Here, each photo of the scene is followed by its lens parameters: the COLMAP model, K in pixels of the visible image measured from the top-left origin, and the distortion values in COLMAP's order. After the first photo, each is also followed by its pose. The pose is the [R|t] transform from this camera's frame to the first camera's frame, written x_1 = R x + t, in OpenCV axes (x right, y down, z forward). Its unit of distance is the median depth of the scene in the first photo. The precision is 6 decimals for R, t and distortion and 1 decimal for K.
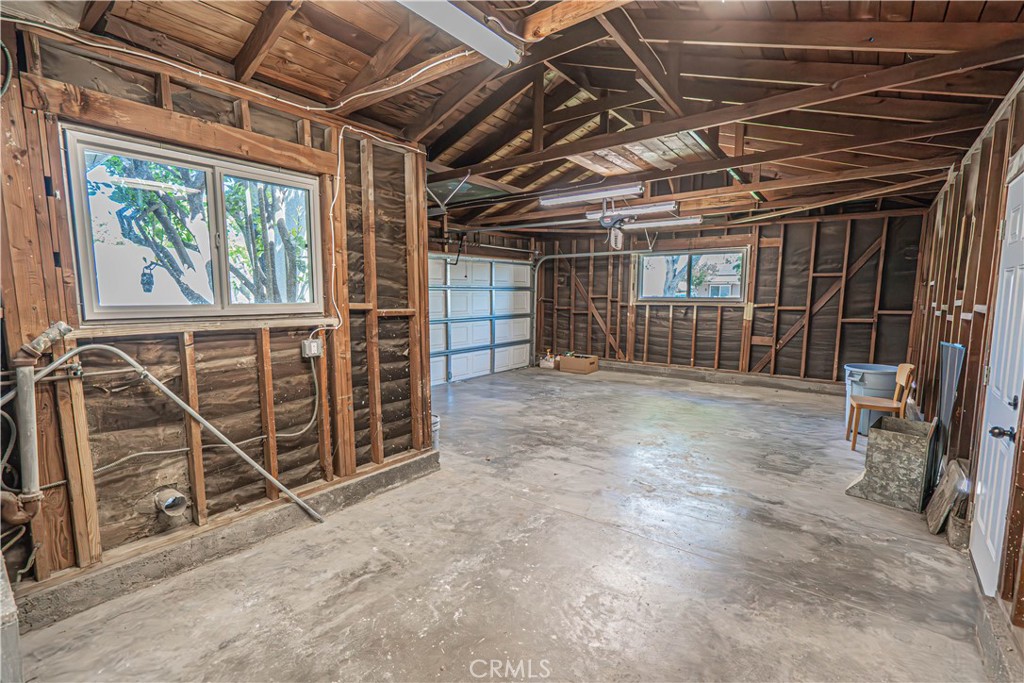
lens RADIAL K [[471.0, 0, 512.5], [0, 471.0, 345.0], [0, 0, 1]] dist [-0.002435, 0.000741]
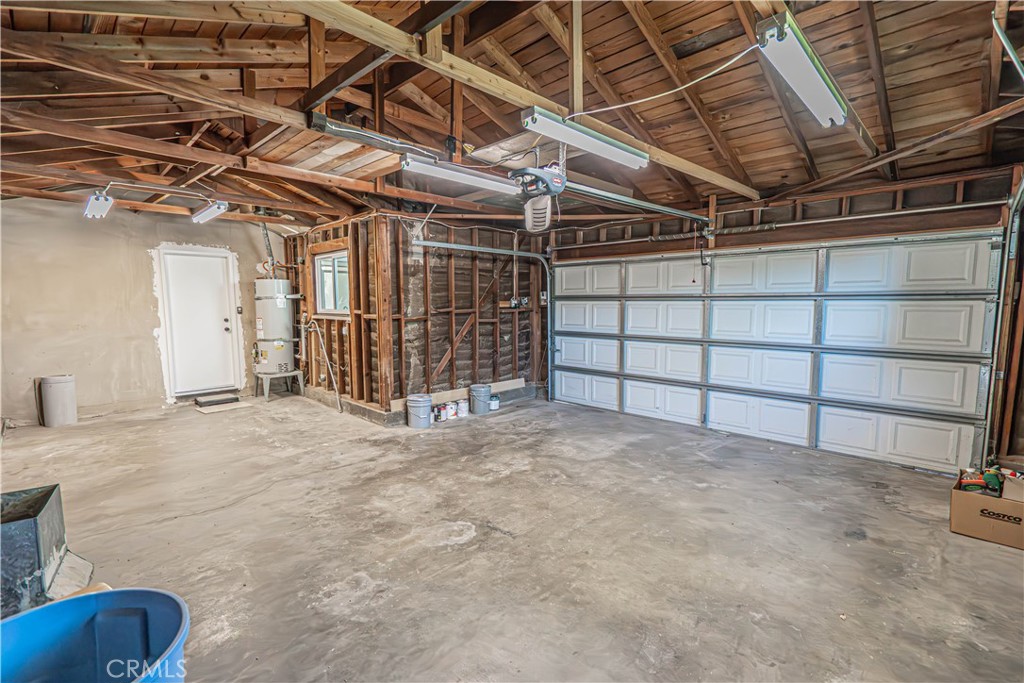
lens RADIAL K [[471.0, 0, 513.5], [0, 471.0, 346.3], [0, 0, 1]] dist [-0.002435, 0.000741]
pose [[-0.141788, 0.091502, -0.985659, 0.864009], [-0.105905, 0.988602, 0.107010, -0.128555], [0.984216, 0.119559, -0.130481, 1.120077]]
